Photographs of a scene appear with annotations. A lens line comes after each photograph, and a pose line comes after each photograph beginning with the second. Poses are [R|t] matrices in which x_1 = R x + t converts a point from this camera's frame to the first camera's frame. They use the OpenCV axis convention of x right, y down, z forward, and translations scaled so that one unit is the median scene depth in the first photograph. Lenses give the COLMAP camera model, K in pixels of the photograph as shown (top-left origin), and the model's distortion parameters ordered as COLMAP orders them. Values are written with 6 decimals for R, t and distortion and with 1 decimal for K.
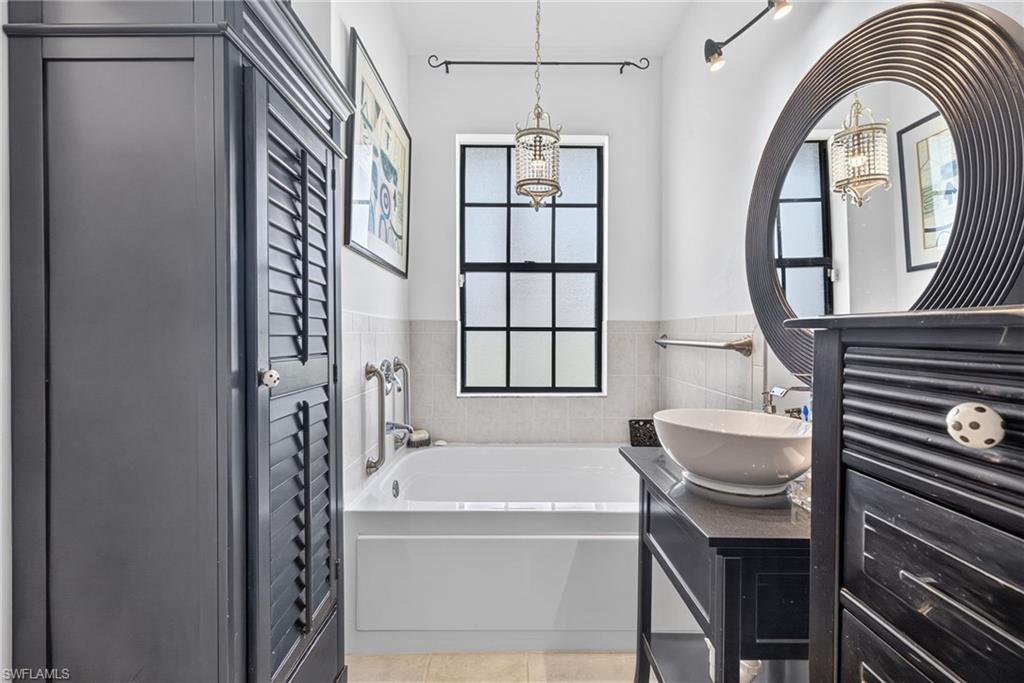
lens RADIAL K [[433.8, 0, 518.6], [0, 433.8, 335.8], [0, 0, 1]] dist [-0.000119, 0.000440]
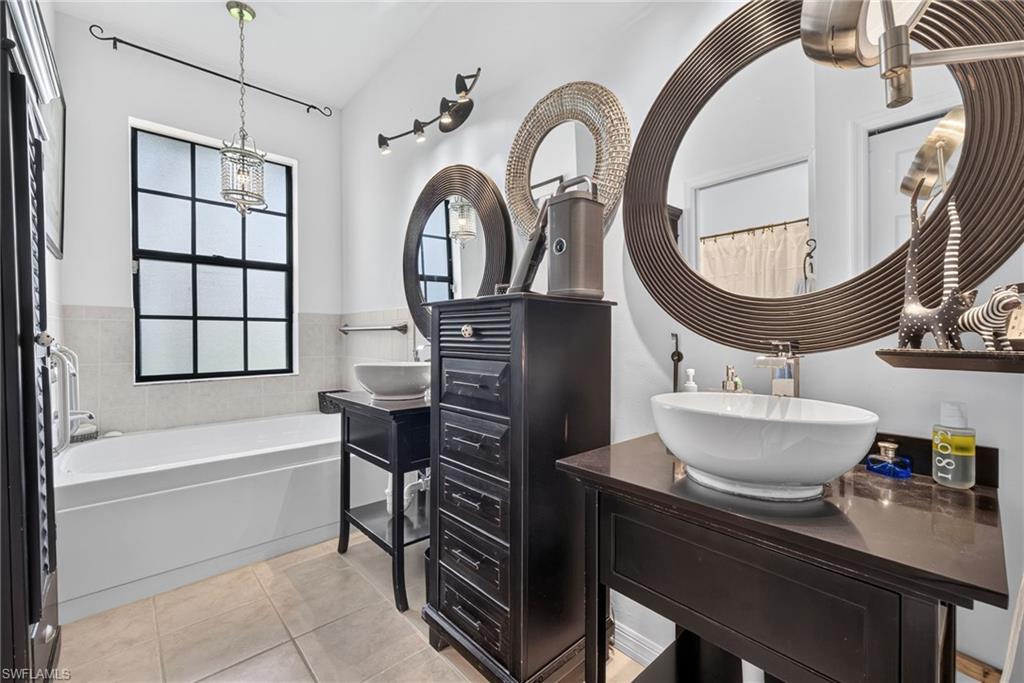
lens RADIAL K [[433.8, 0, 518.6], [0, 433.8, 335.8], [0, 0, 1]] dist [-0.000119, 0.000440]
pose [[0.732271, -0.003280, 0.681005, -0.166594], [0.012000, 0.999895, -0.008088, 0.045798], [-0.680907, 0.014095, 0.732234, -0.299750]]
